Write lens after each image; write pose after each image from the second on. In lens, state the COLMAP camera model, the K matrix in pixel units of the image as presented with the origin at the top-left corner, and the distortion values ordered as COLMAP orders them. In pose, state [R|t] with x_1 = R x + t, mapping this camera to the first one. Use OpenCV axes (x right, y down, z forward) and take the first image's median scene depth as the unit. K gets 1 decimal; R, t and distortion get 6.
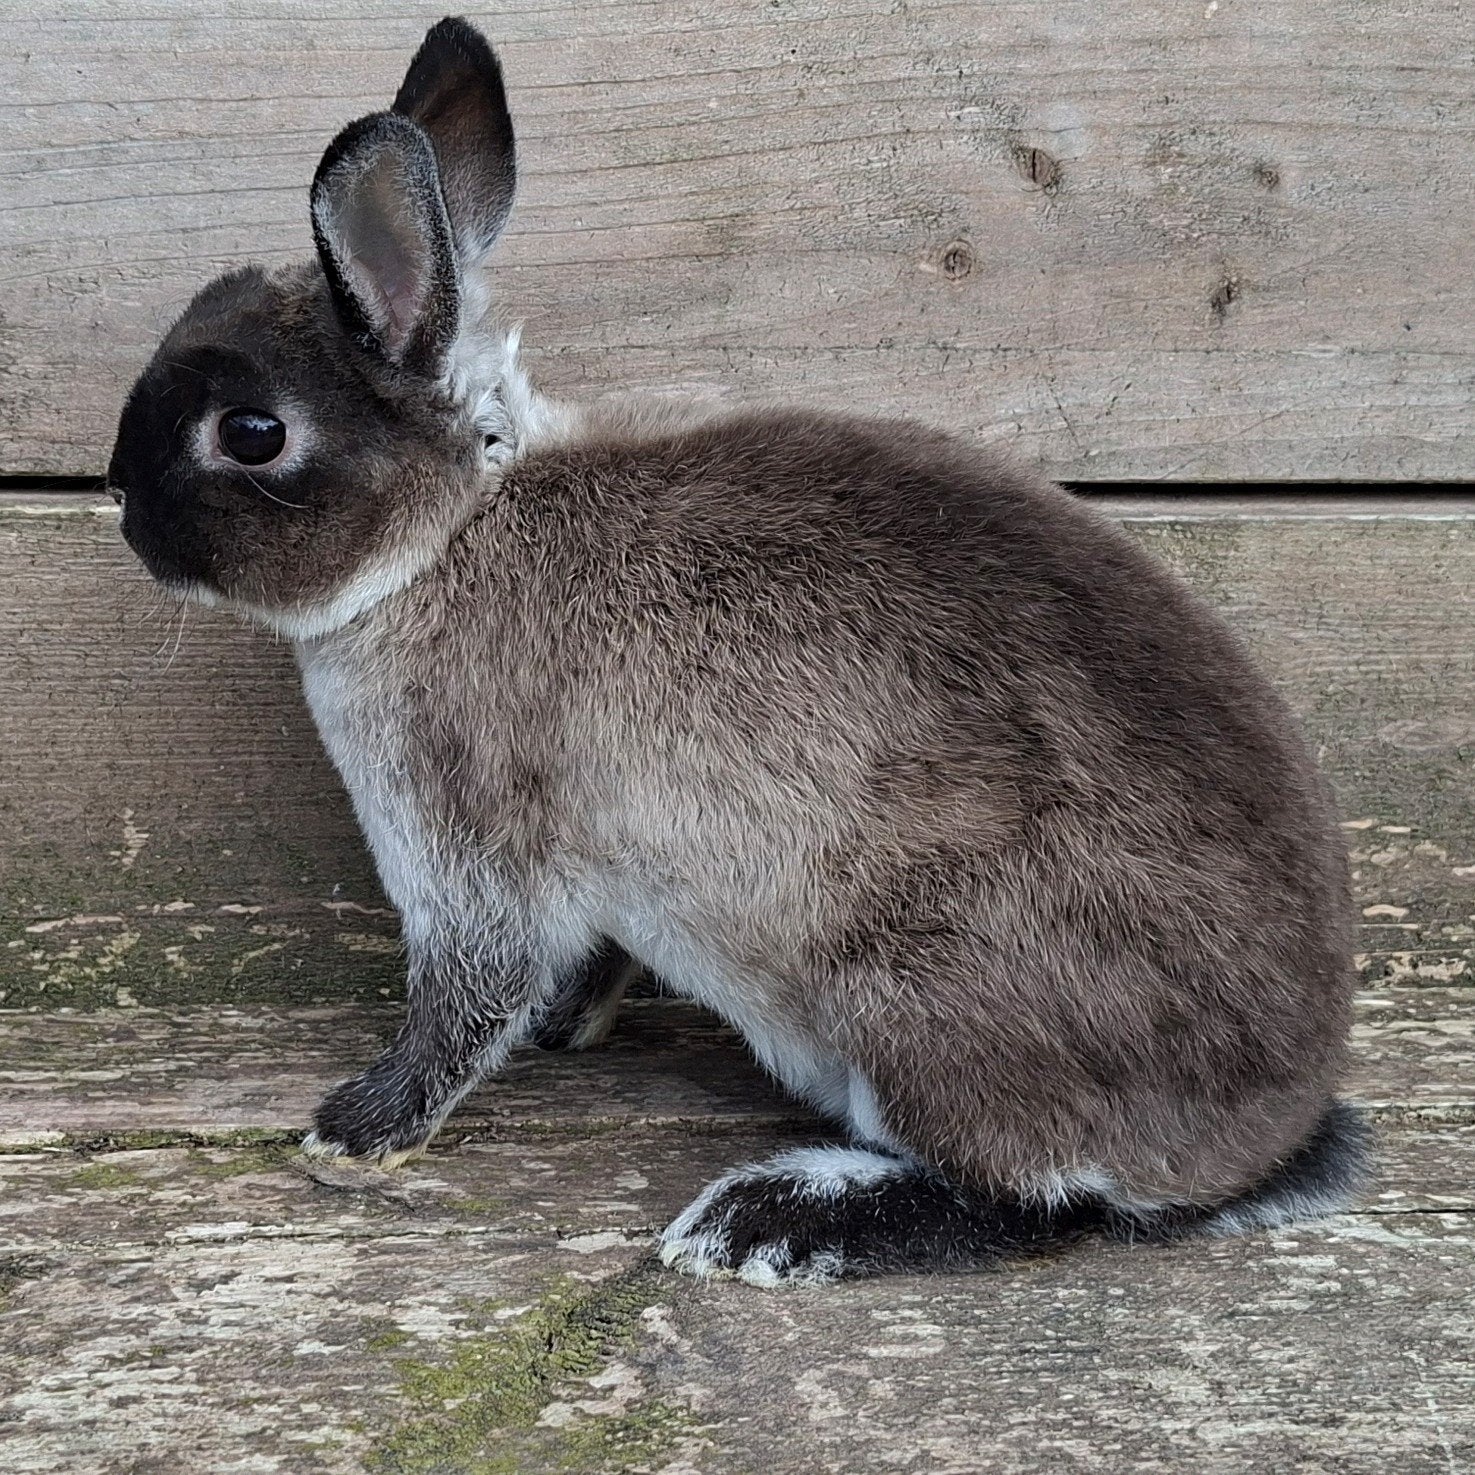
lens RADIAL K [[1215.3, 0, 731.7], [0, 1215.3, 740.2], [0, 0, 1]] dist [0.044244, -0.039147]
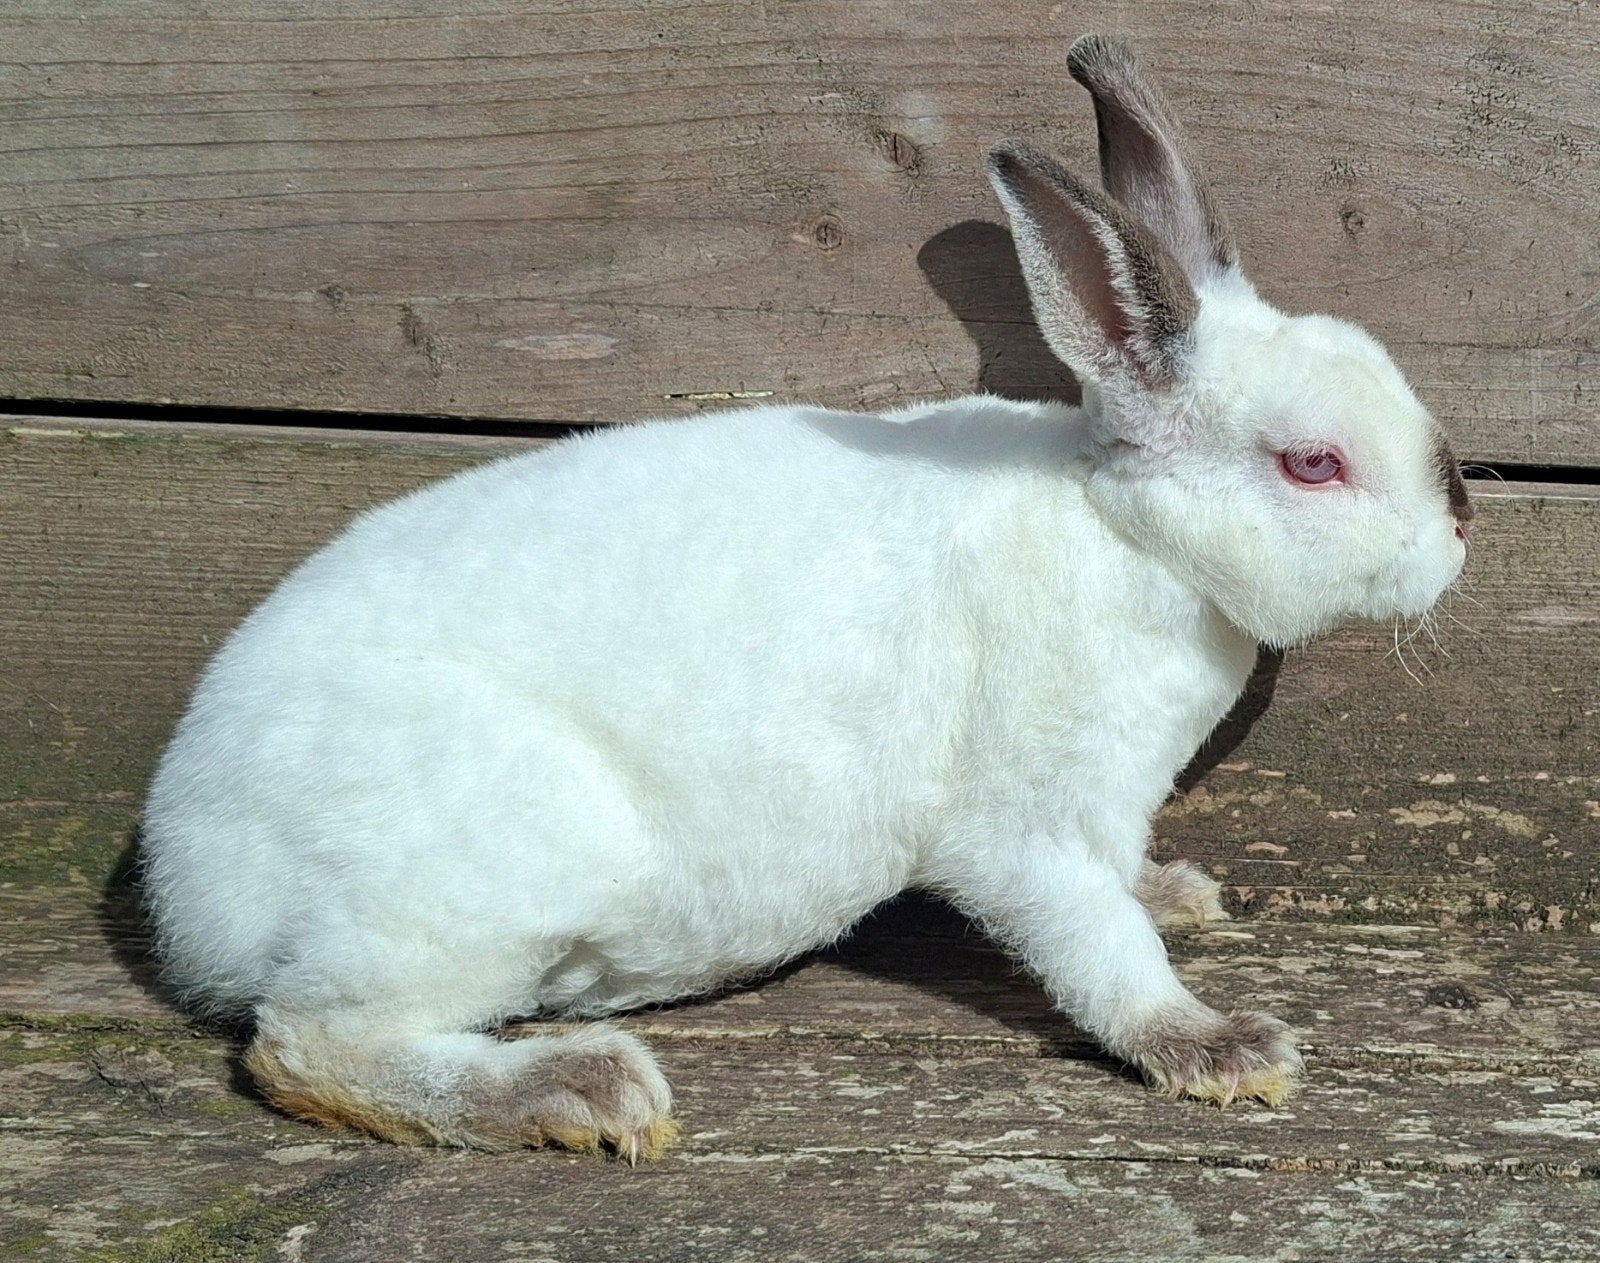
lens RADIAL K [[1103.8, 0, 811.7], [0, 1103.8, 632.3], [0, 0, 1]] dist [0.024155, -0.028548]
pose [[0.998840, 0.045001, -0.017113, 0.206935], [-0.045199, 0.998913, -0.011376, -0.029759], [0.016583, 0.012137, 0.999789, 0.031004]]
